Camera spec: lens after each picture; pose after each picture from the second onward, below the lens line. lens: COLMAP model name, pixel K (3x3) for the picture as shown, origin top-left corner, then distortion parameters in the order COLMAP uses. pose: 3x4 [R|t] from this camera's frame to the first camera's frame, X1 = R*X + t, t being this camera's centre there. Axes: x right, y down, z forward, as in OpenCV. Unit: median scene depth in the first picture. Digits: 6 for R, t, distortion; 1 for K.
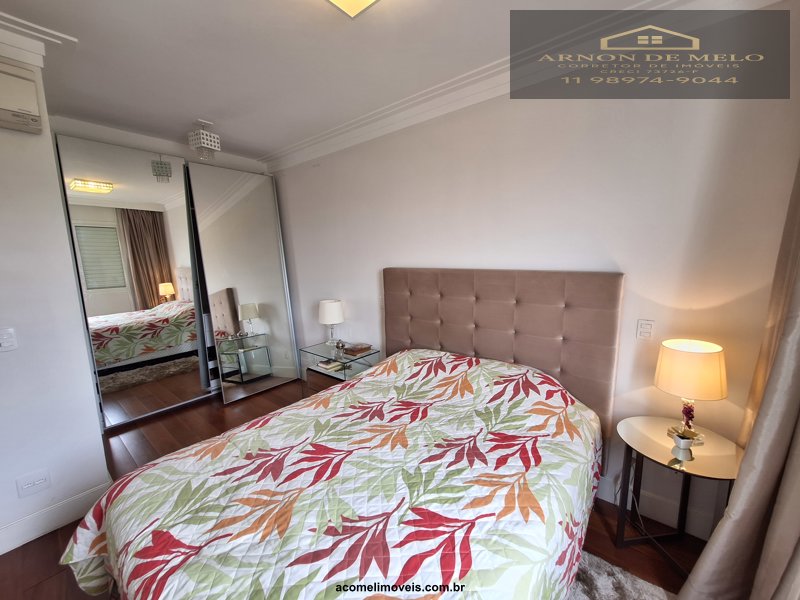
lens RADIAL K [[316.4, 0, 401.8], [0, 316.4, 301.6], [0, 0, 1]] dist [-0.008587, 0.002420]
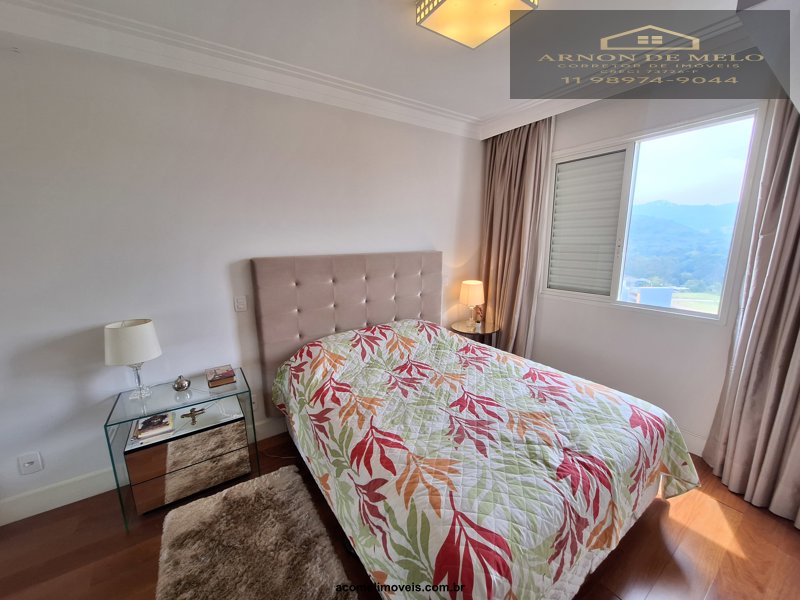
lens RADIAL K [[316.4, 0, 406.9], [0, 316.4, 298.1], [0, 0, 1]] dist [-0.008587, 0.002420]
pose [[0.281725, -0.156610, 0.946628, -1.386315], [0.147055, 0.981981, 0.118695, -0.085709], [-0.948159, 0.105767, 0.299679, 0.803449]]
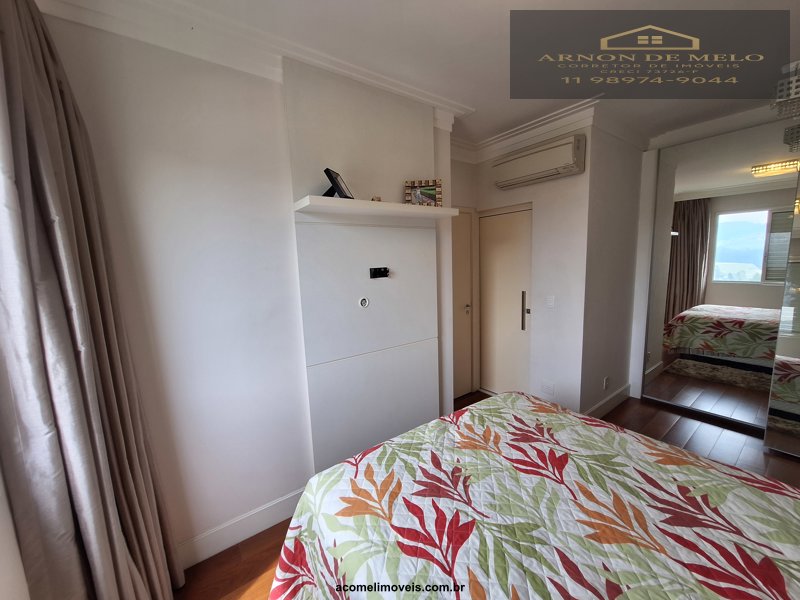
lens RADIAL K [[316.4, 0, 403.2], [0, 316.4, 300.7], [0, 0, 1]] dist [-0.008587, 0.002420]
pose [[-0.250926, 0.150626, -0.956215, 0.712364], [-0.102834, 0.978082, 0.181056, -0.133277], [0.962529, 0.143763, -0.229937, 0.705238]]
